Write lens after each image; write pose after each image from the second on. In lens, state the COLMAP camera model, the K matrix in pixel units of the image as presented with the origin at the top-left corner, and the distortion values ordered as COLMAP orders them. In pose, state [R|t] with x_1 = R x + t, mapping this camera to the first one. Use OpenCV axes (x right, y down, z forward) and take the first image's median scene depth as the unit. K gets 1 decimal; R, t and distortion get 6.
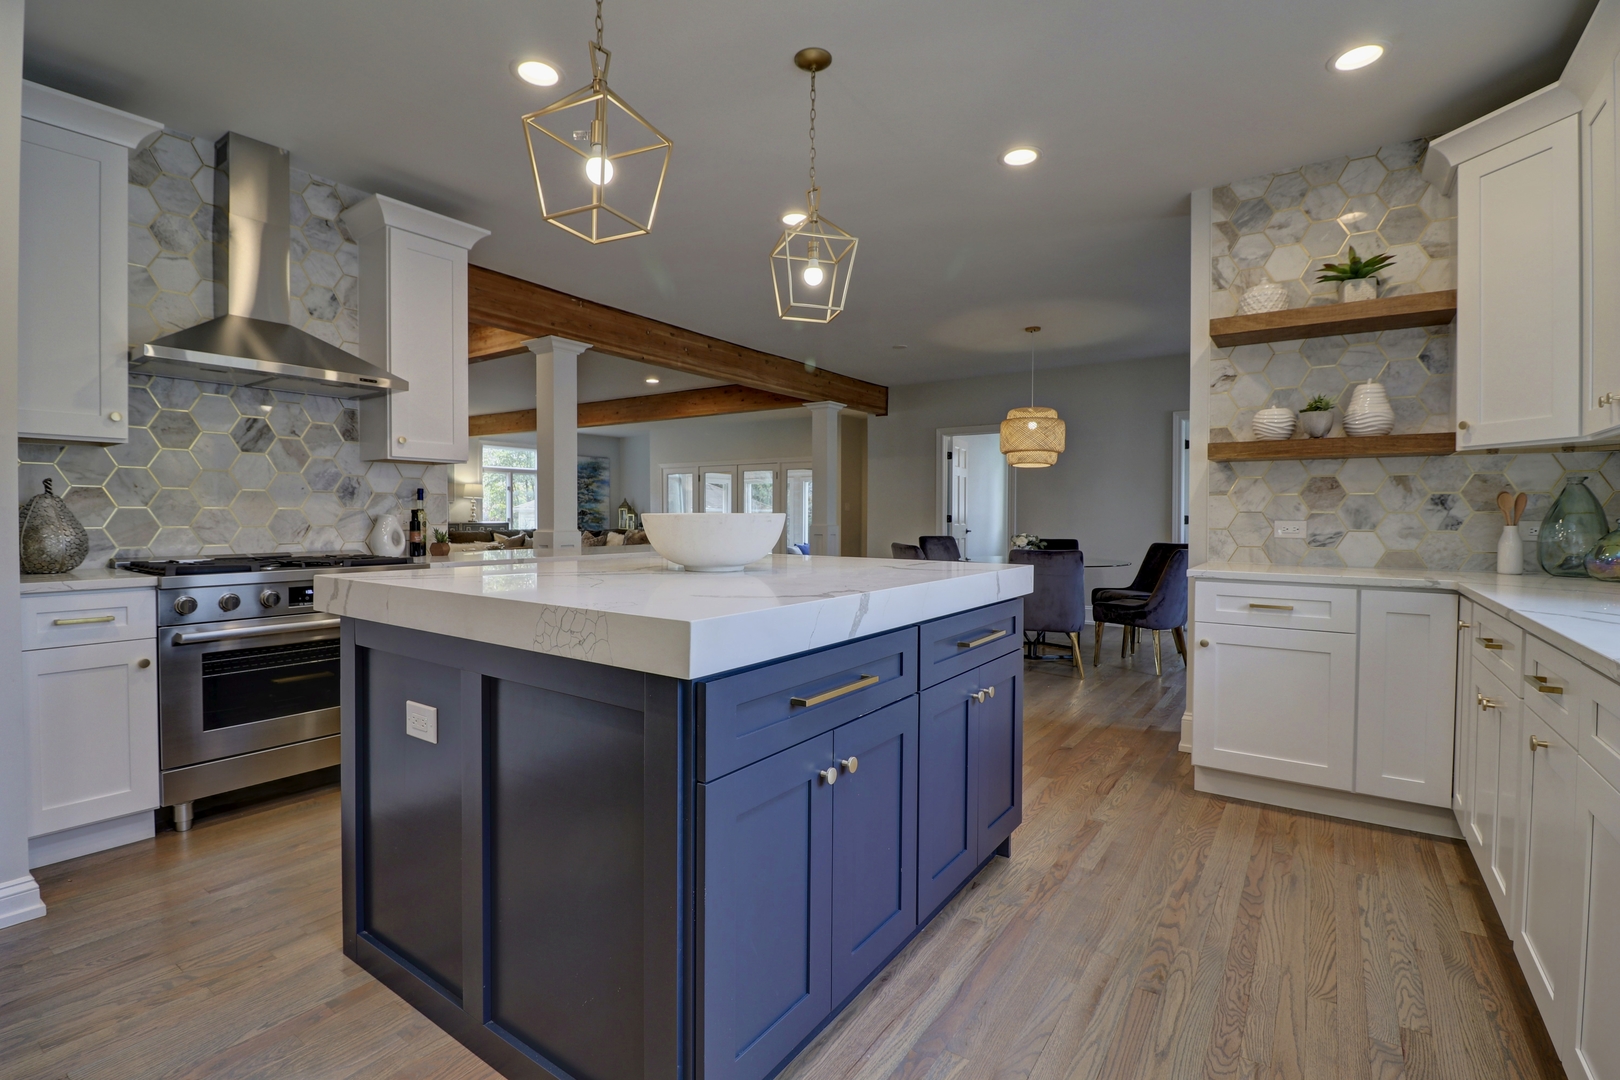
lens RADIAL K [[747.9, 0, 806.7], [0, 747.9, 530.9], [0, 0, 1]] dist [-0.011693, -0.003652]
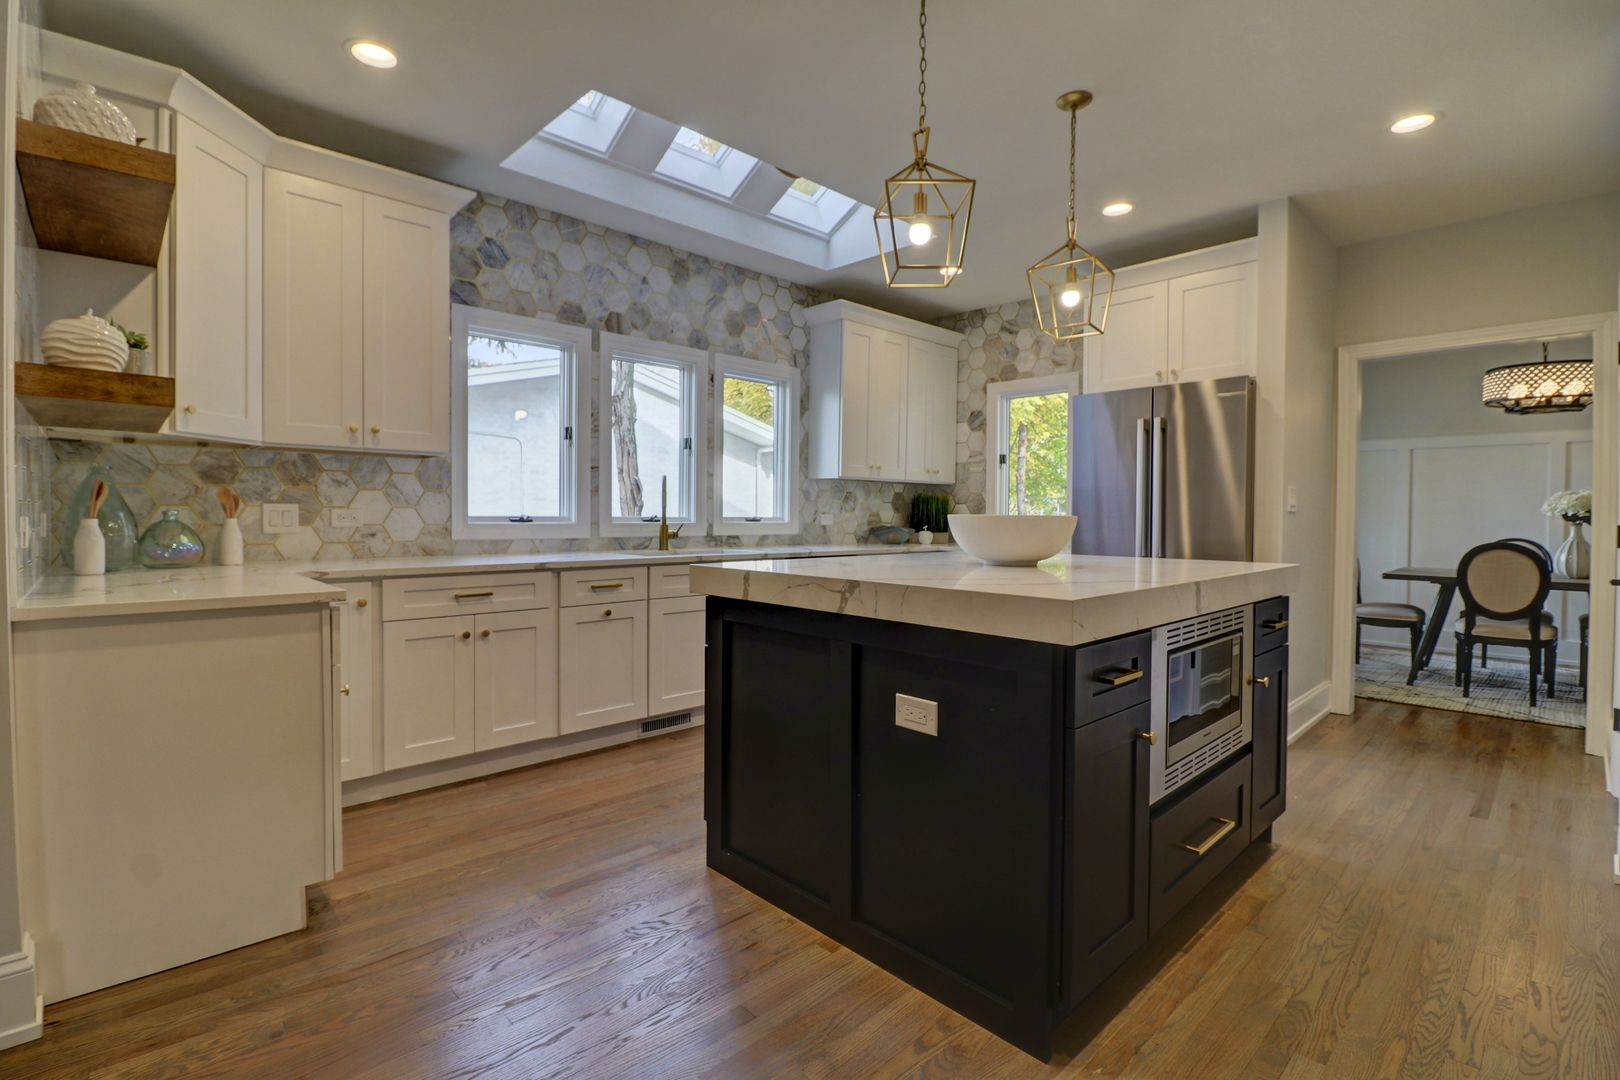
lens RADIAL K [[747.9, 0, 805.2], [0, 747.9, 528.6], [0, 0, 1]] dist [-0.011693, -0.003652]
pose [[-0.978775, -0.015491, 0.204351, -0.039056], [-0.007635, 0.999203, 0.039175, -0.035939], [-0.204795, 0.036783, -0.978113, 1.748455]]
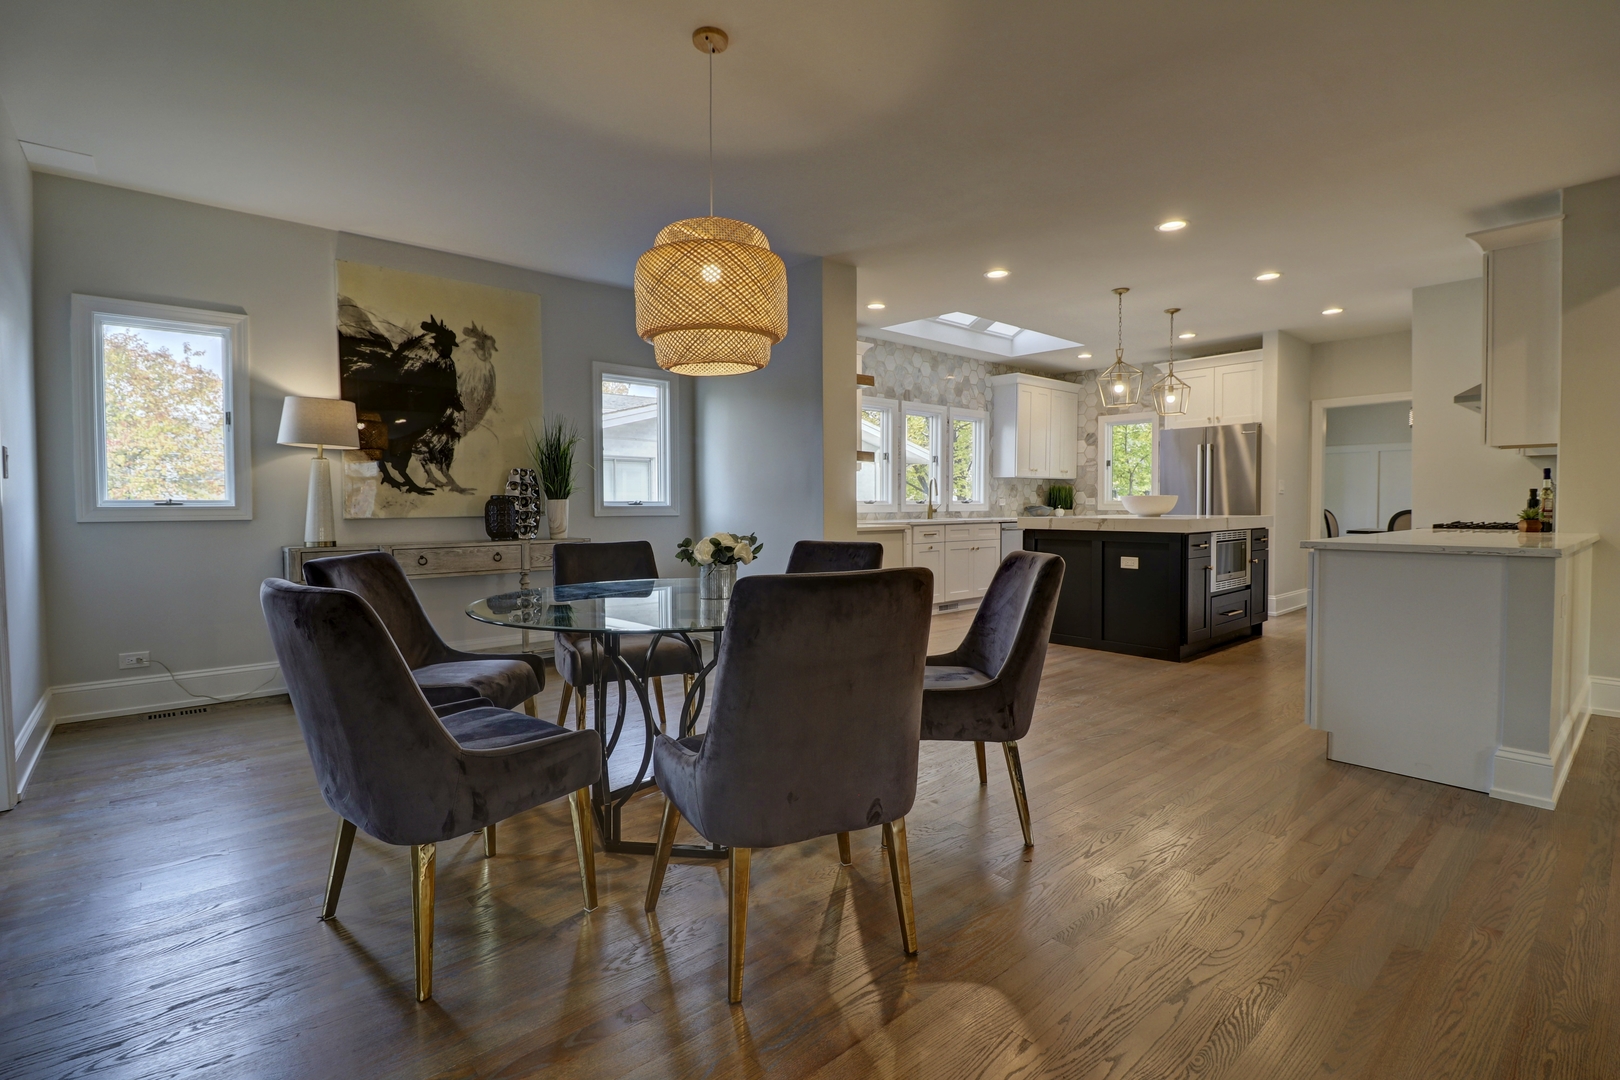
lens RADIAL K [[747.9, 0, 796.6], [0, 747.9, 524.3], [0, 0, 1]] dist [-0.011693, -0.003652]
pose [[-0.966106, -0.008459, 0.258008, 0.337433], [0.003823, 0.998885, 0.047065, -0.042373], [-0.258119, 0.046456, -0.964996, 3.193598]]
